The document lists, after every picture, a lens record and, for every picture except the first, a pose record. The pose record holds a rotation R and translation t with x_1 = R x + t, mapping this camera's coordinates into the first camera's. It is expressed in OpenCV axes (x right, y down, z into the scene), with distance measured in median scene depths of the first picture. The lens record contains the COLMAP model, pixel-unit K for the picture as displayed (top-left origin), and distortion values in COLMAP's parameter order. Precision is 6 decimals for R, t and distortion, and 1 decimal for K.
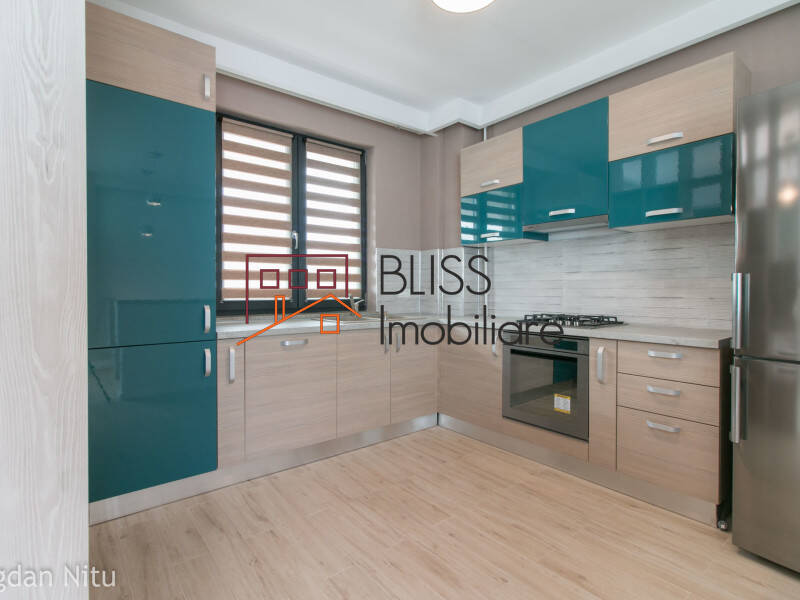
lens RADIAL K [[412.3, 0, 395.6], [0, 412.3, 293.2], [0, 0, 1]] dist [-0.001967, -0.000033]
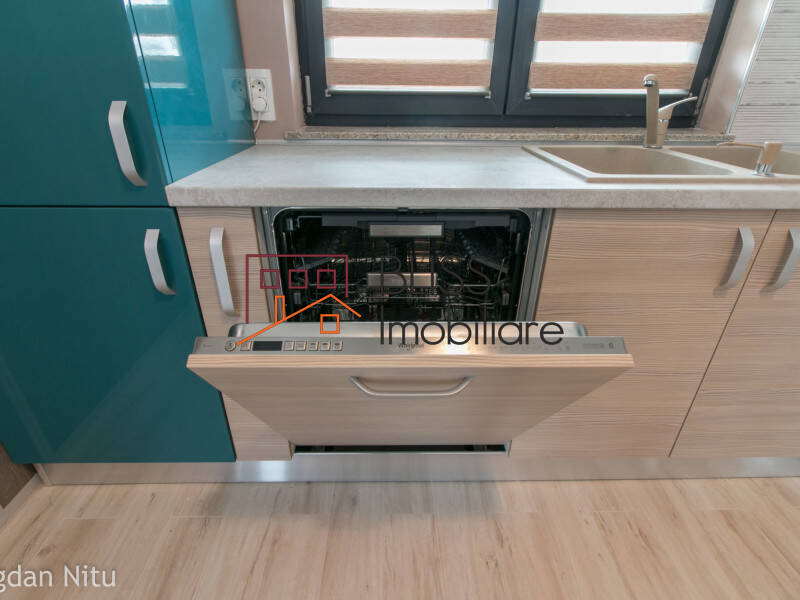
lens RADIAL K [[412.3, 0, 395.6], [0, 412.3, 293.2], [0, 0, 1]] dist [-0.001967, -0.000033]
pose [[0.787791, 0.285590, -0.545732, -0.036424], [-0.011574, 0.892719, 0.450466, 0.009241], [0.615834, -0.348557, 0.706581, 0.496127]]
